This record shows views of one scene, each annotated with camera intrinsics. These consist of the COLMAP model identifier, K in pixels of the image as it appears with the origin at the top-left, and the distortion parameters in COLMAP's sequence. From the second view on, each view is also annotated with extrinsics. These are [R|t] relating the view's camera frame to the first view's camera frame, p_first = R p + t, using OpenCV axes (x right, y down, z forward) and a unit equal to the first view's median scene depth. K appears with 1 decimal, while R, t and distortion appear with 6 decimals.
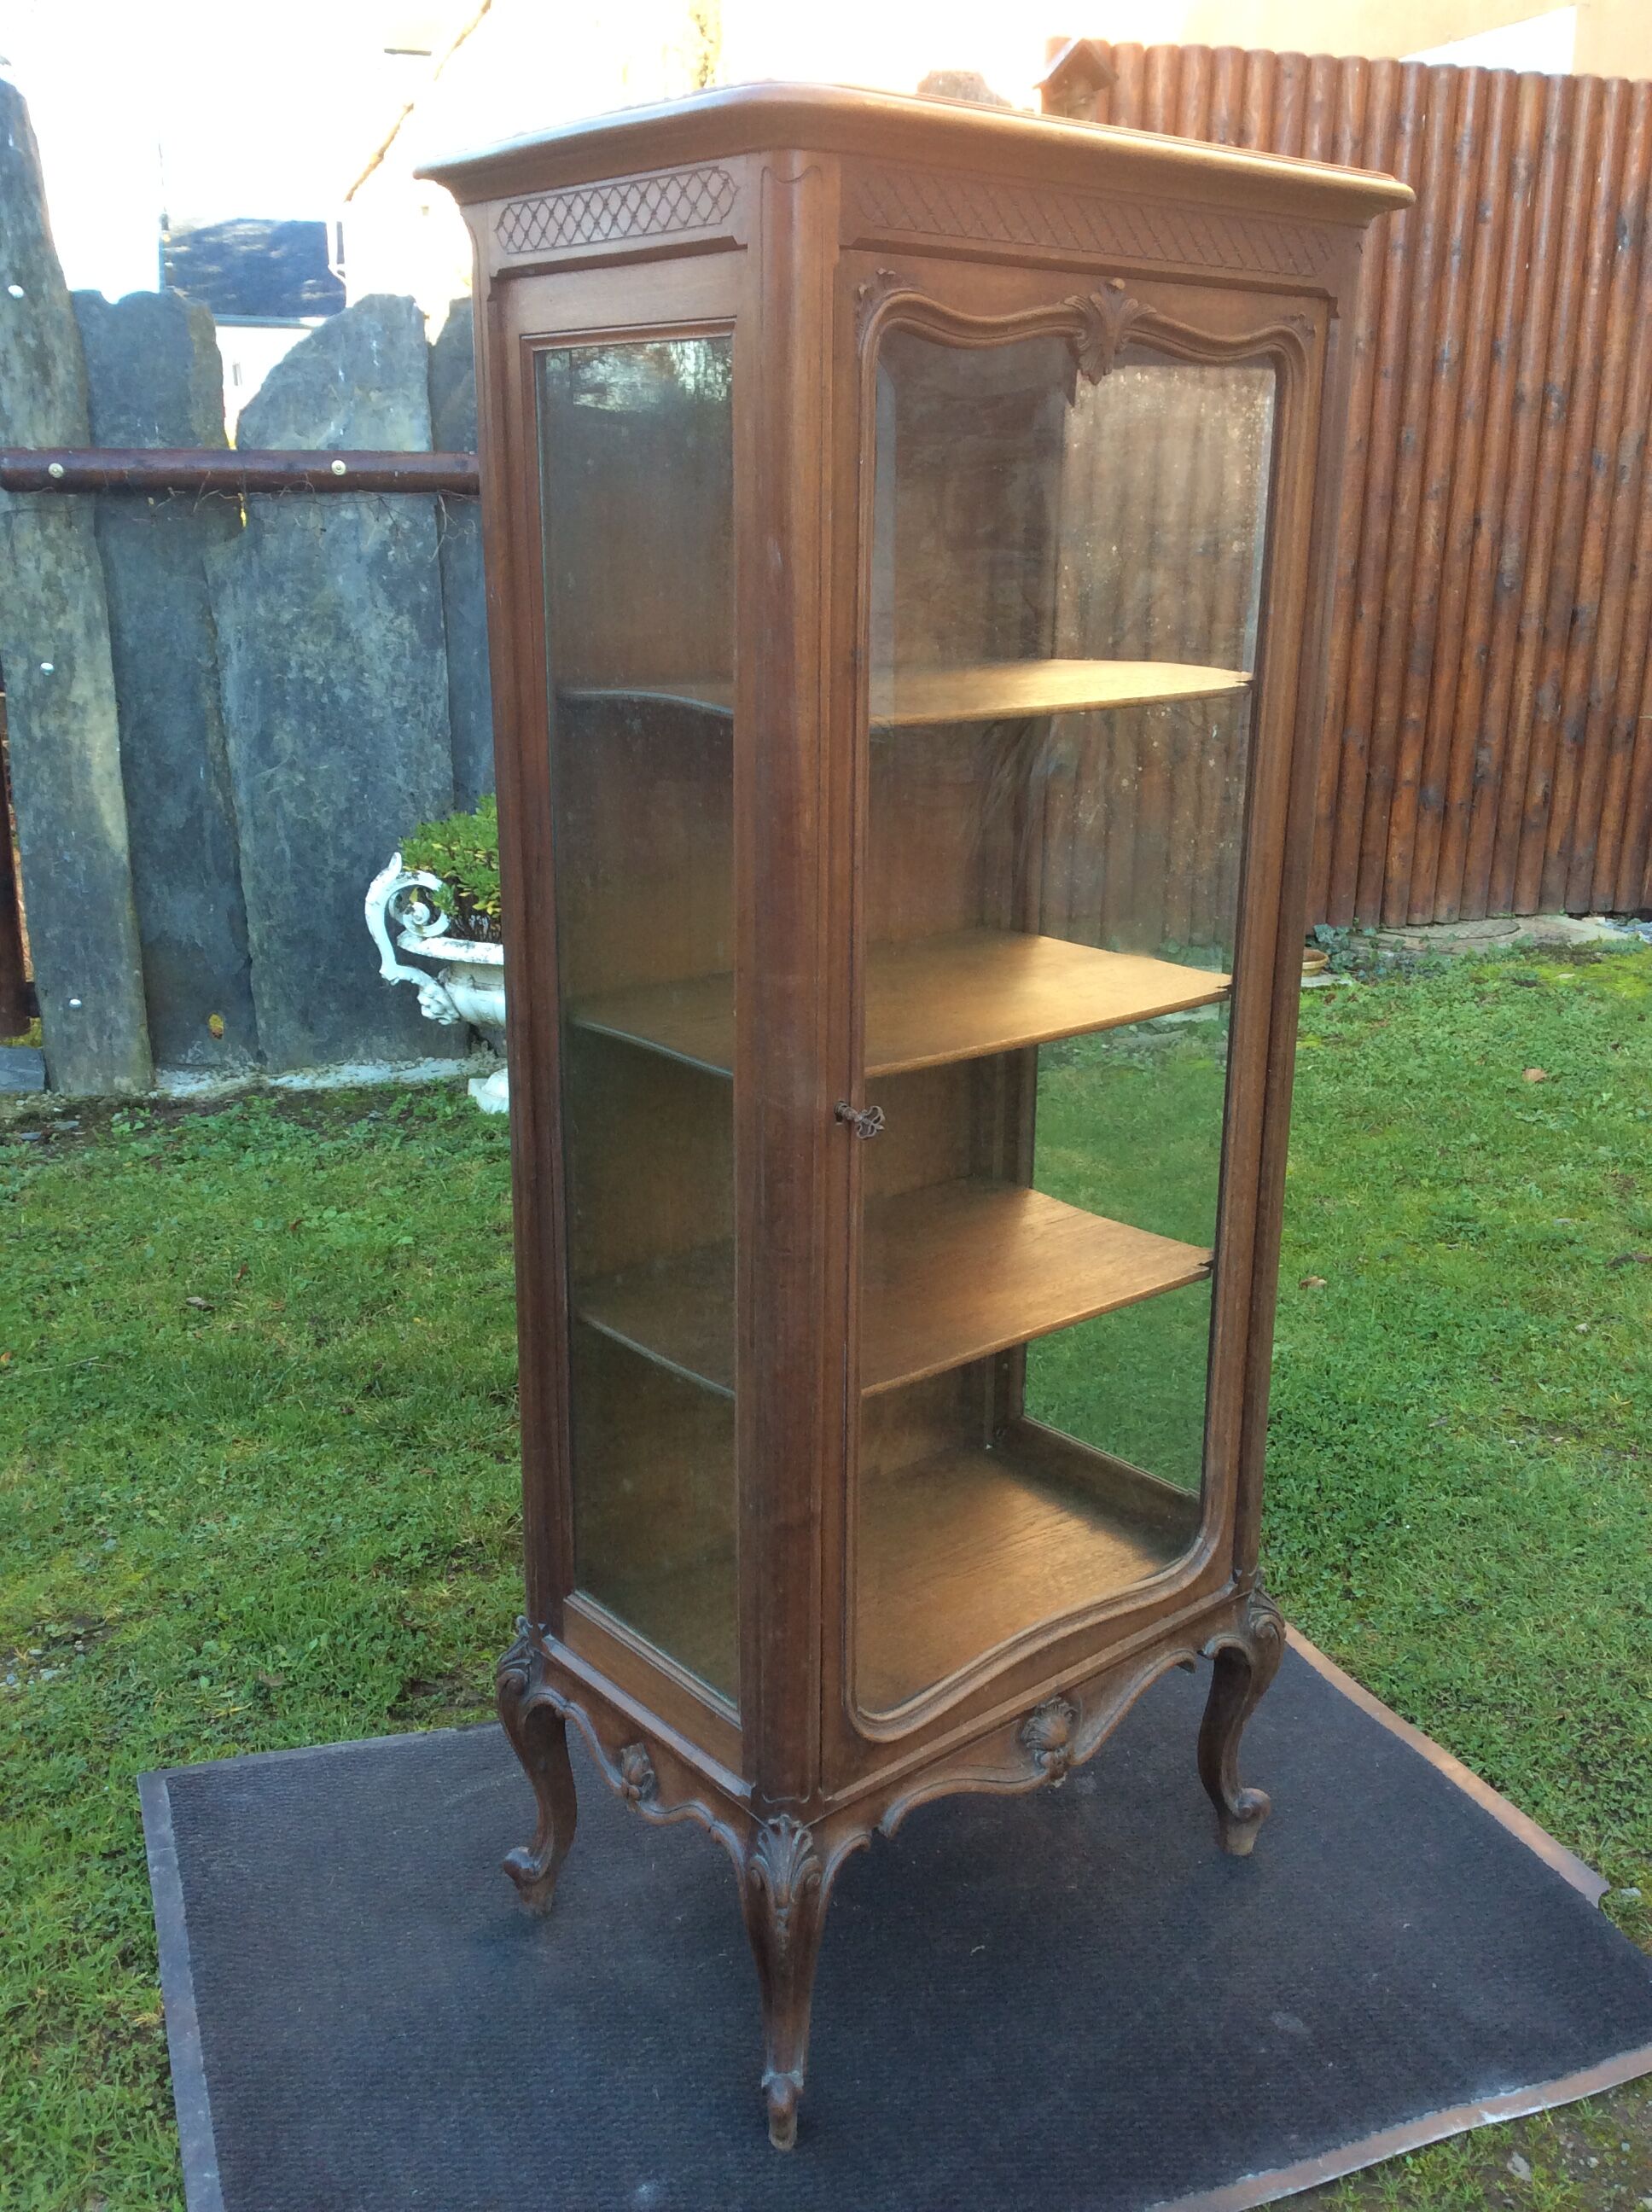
lens RADIAL K [[2005.0, 0, 792.4], [0, 2005.0, 1132.3], [0, 0, 1]] dist [0.170870, -0.358703]
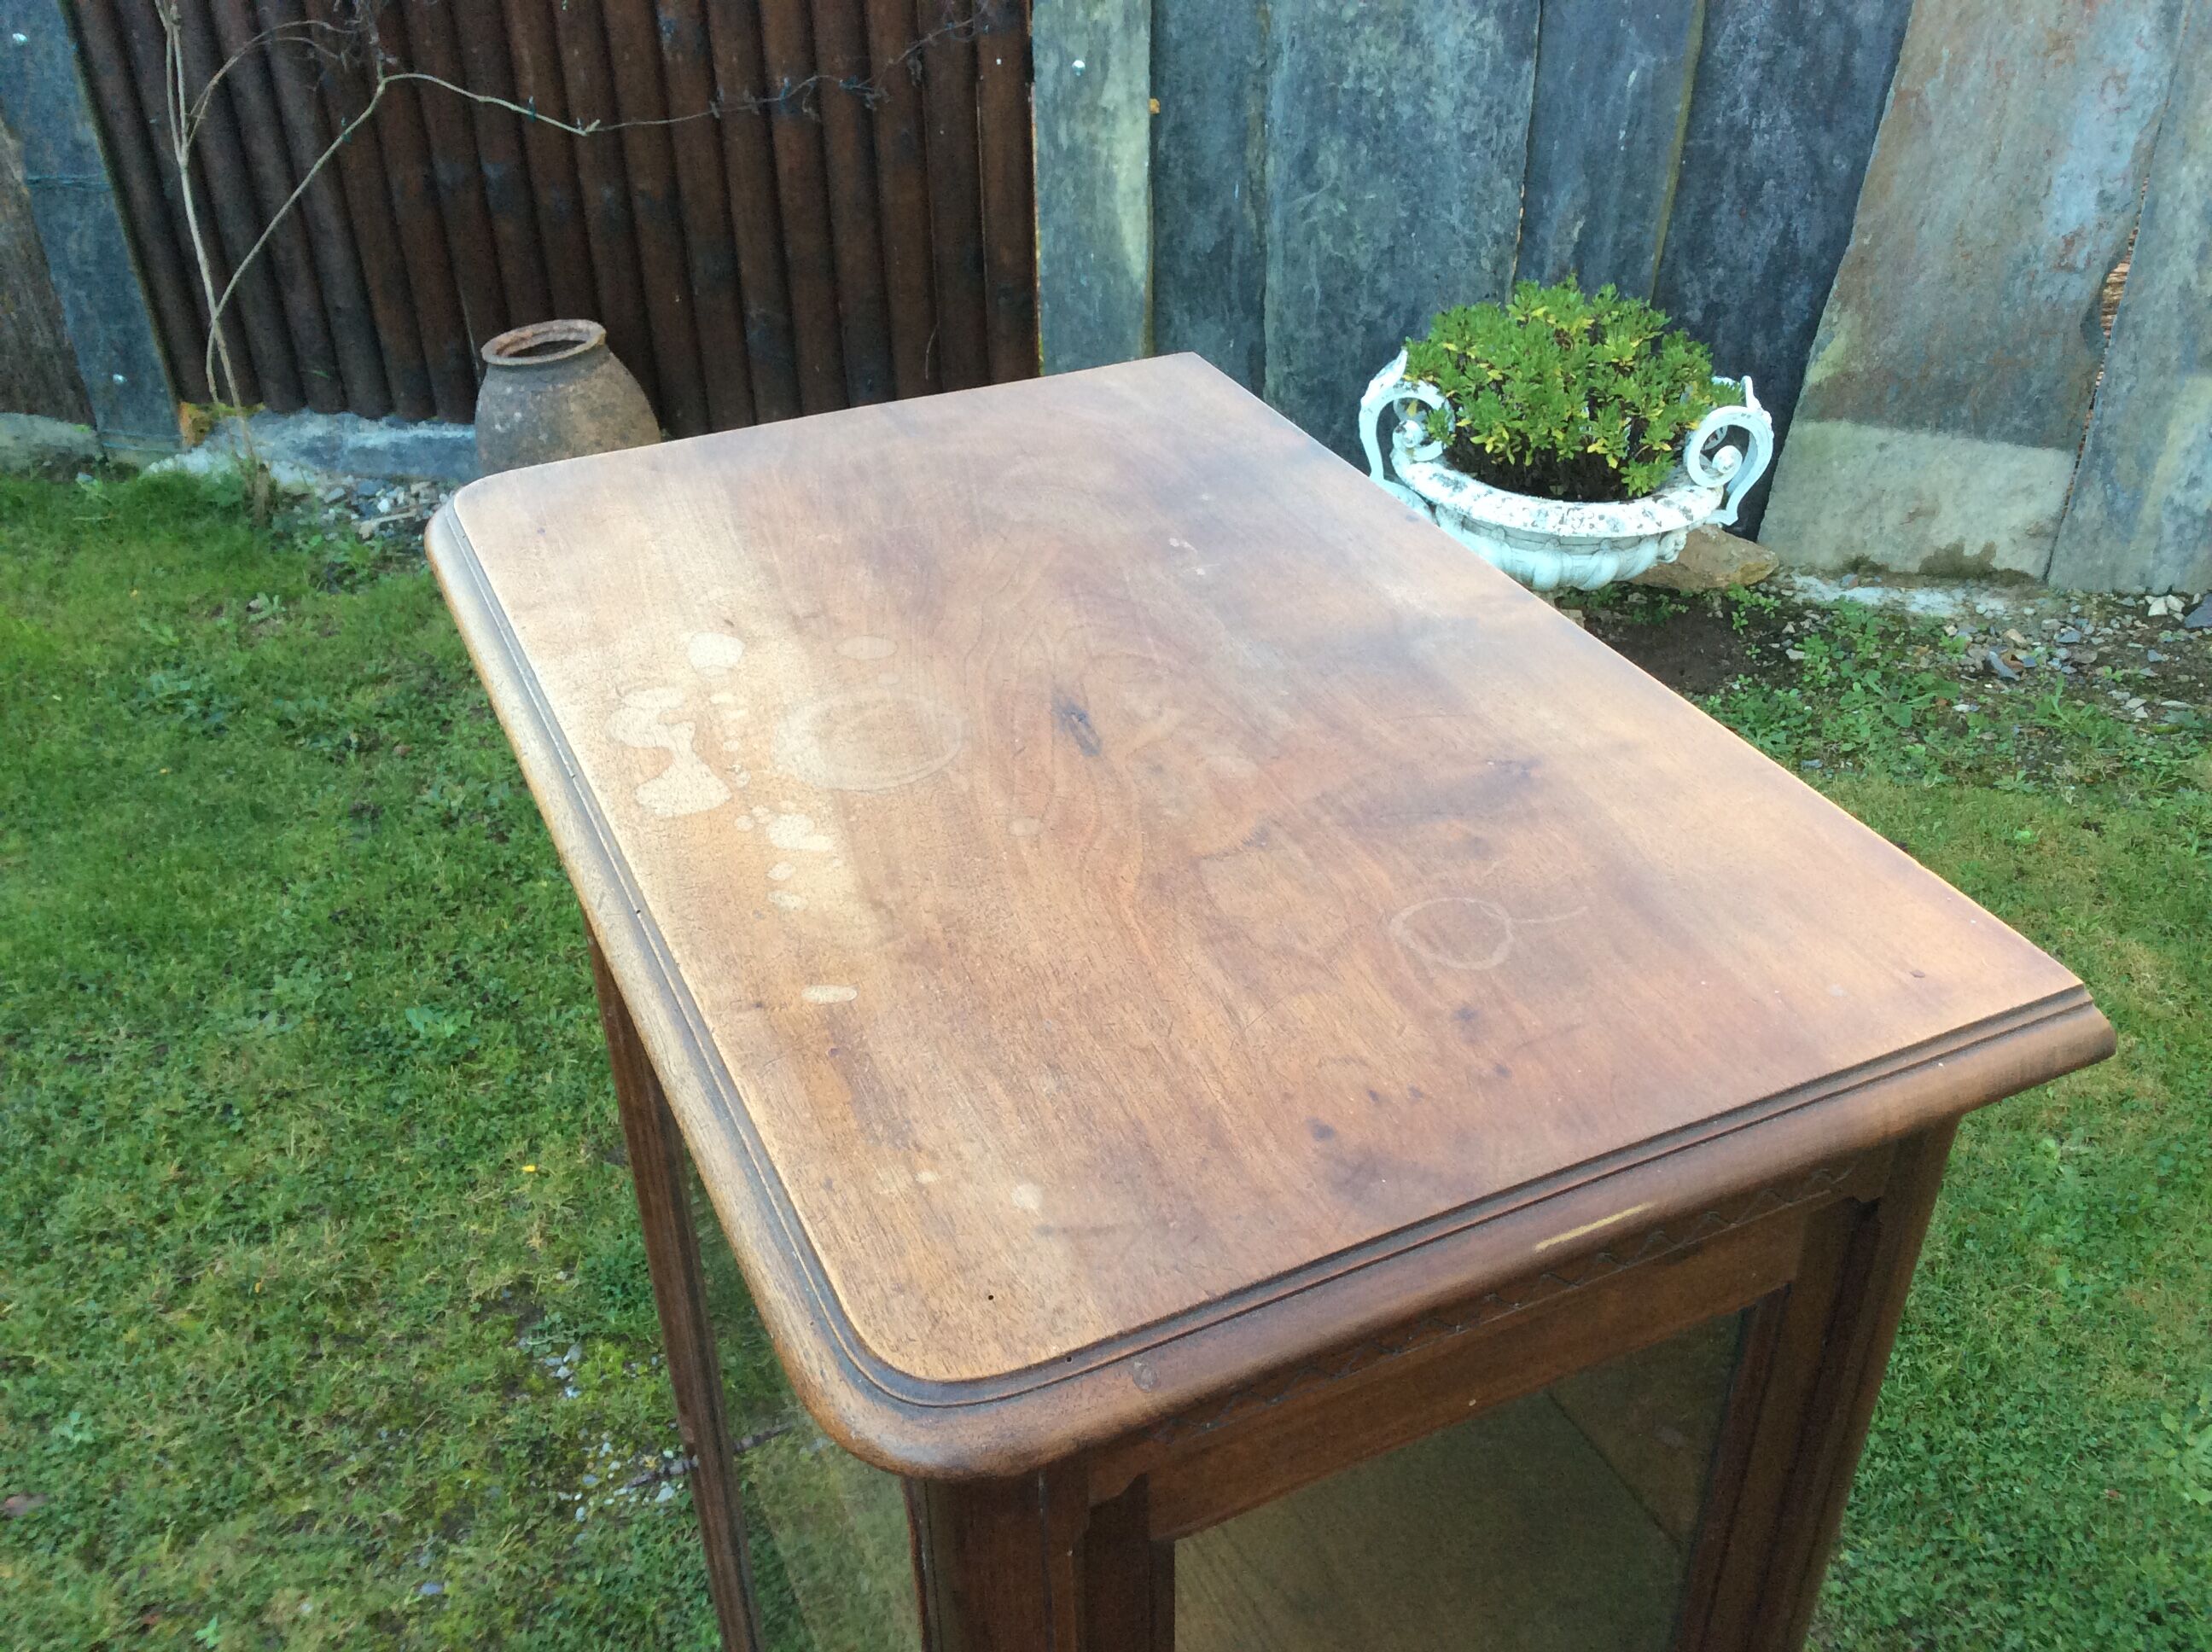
lens RADIAL K [[2015.4, 0, 1103.6], [0, 2015.4, 876.4], [0, 0, 1]] dist [0.093403, -0.171776]
pose [[0.887080, 0.249446, -0.388415, 0.074236], [-0.114980, 0.934303, 0.337427, -0.200966], [0.447068, -0.254665, 0.857483, 0.163986]]
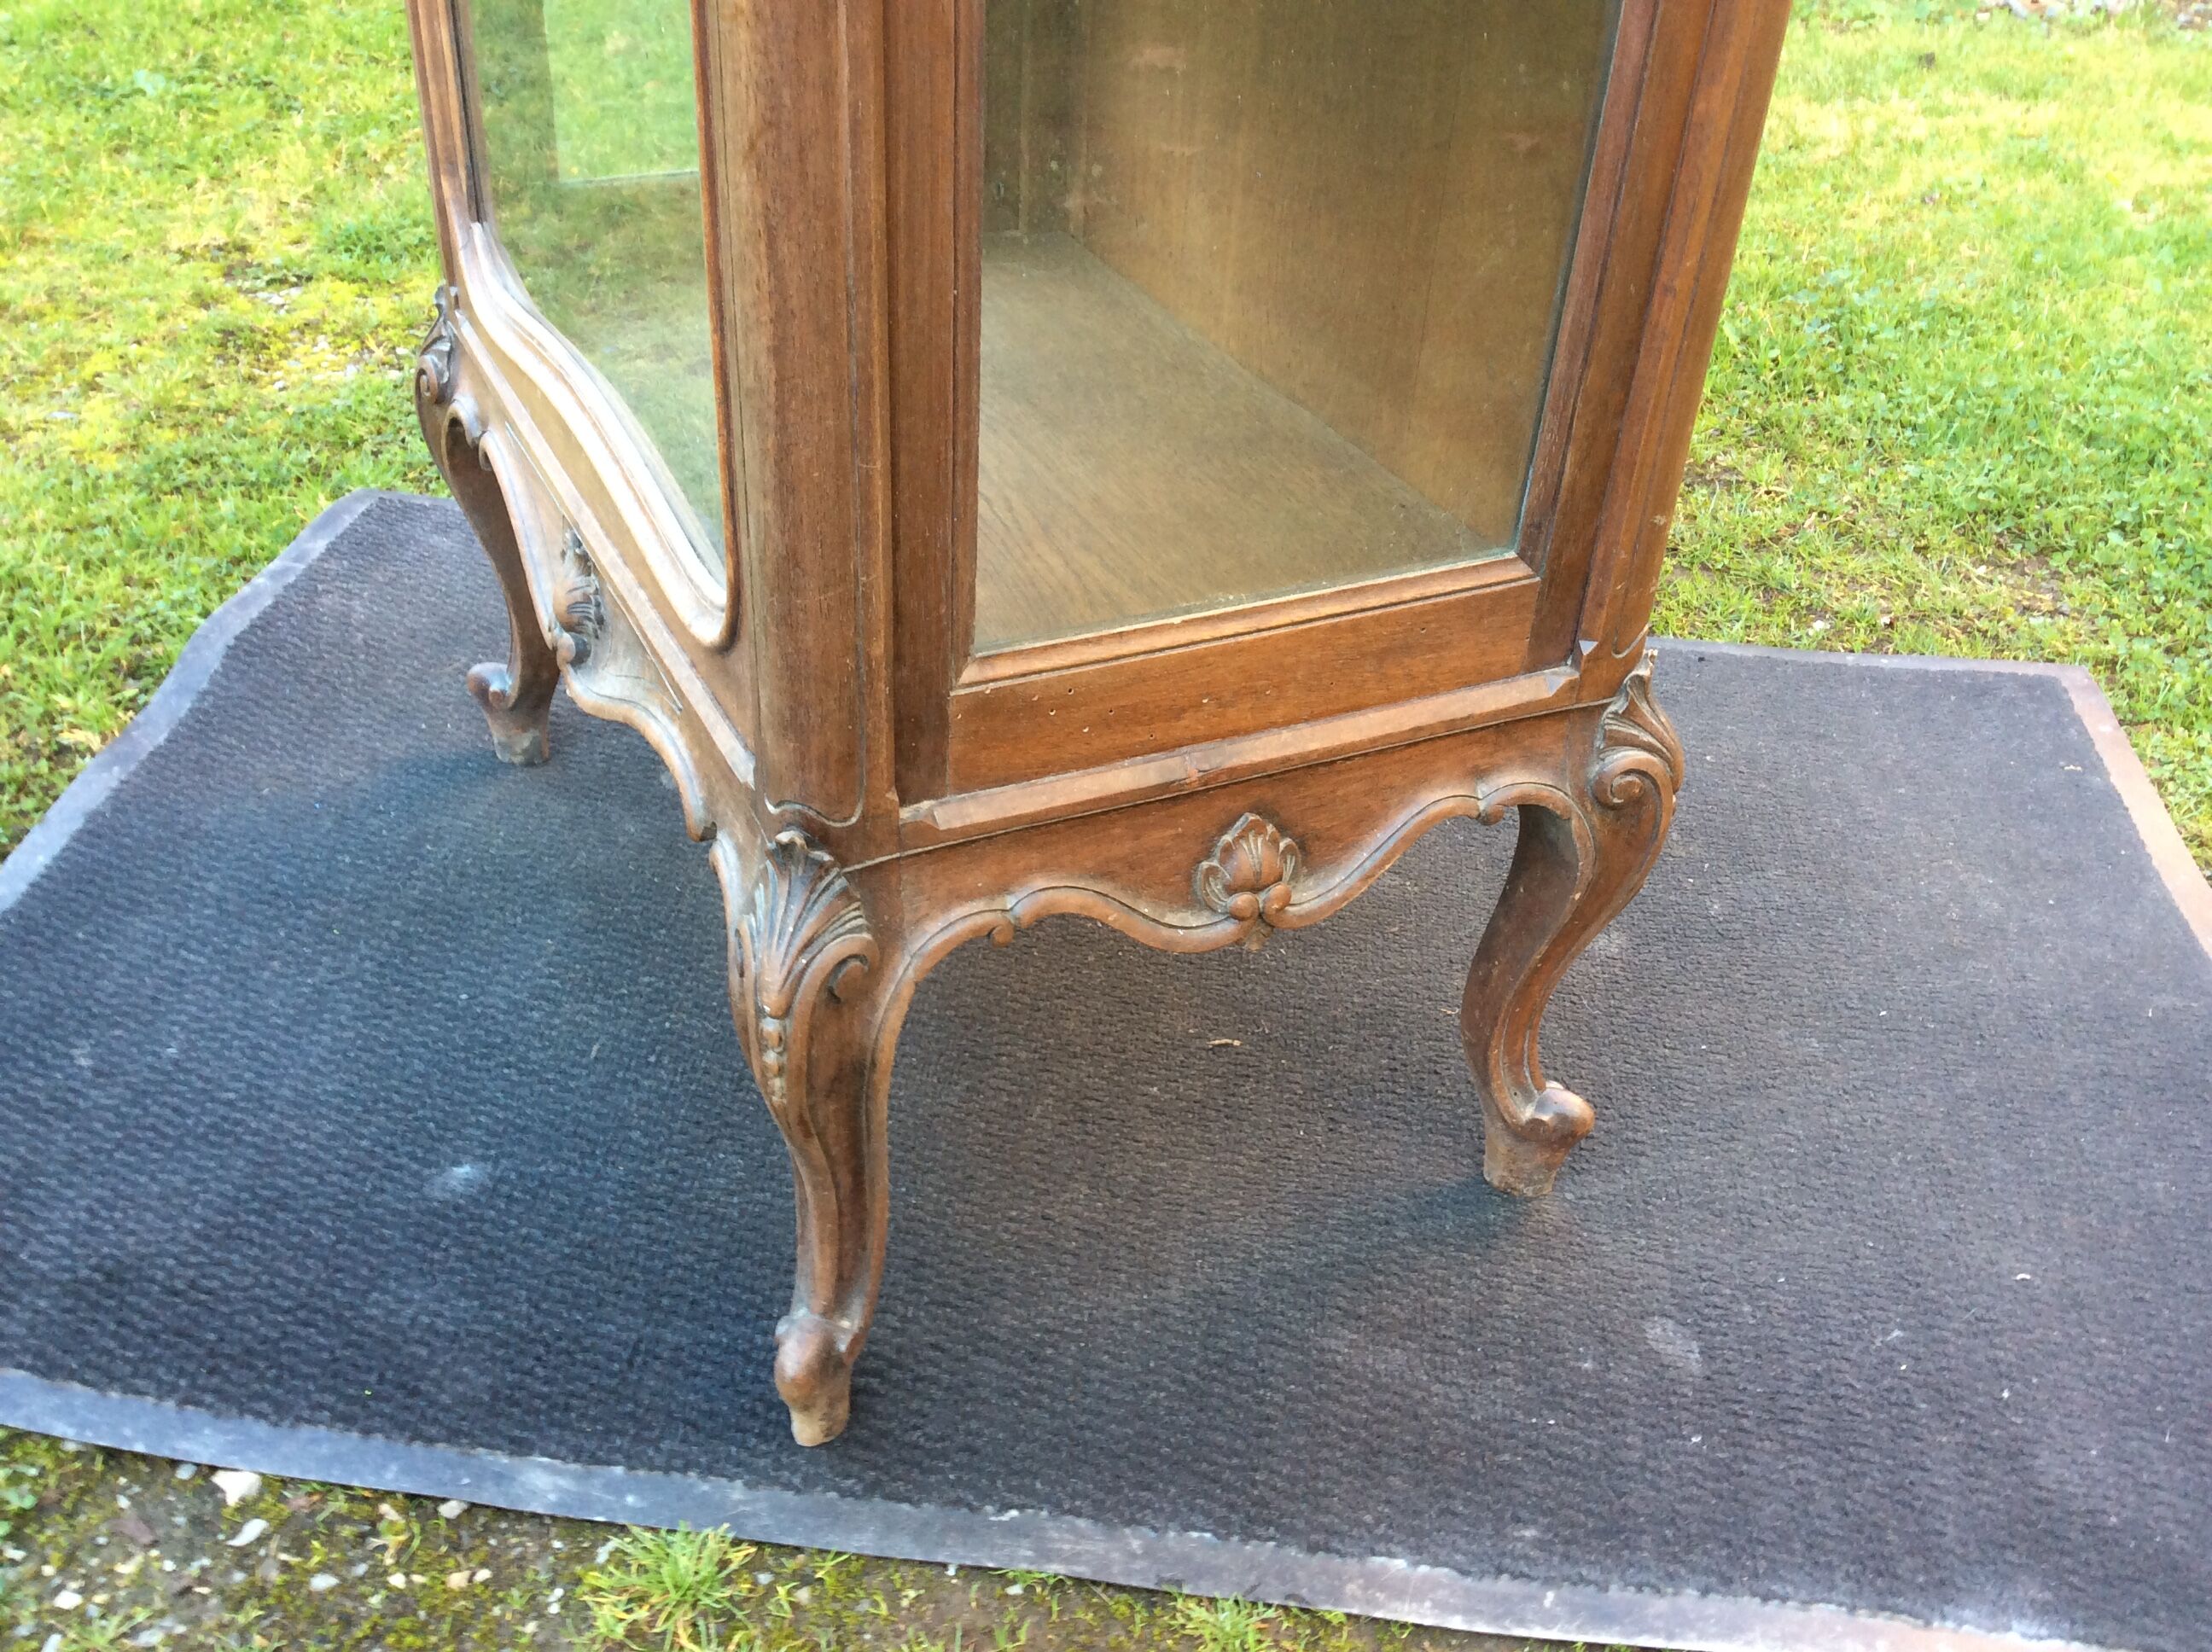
lens RADIAL K [[2078.1, 0, 1107.4], [0, 2078.1, 782.4], [0, 0, 1]] dist [0.027743, -0.022590]
pose [[0.894281, 0.276468, -0.351892, 0.103887], [-0.174743, 0.939646, 0.294160, 0.068005], [0.411980, -0.201571, 0.888618, 0.197599]]
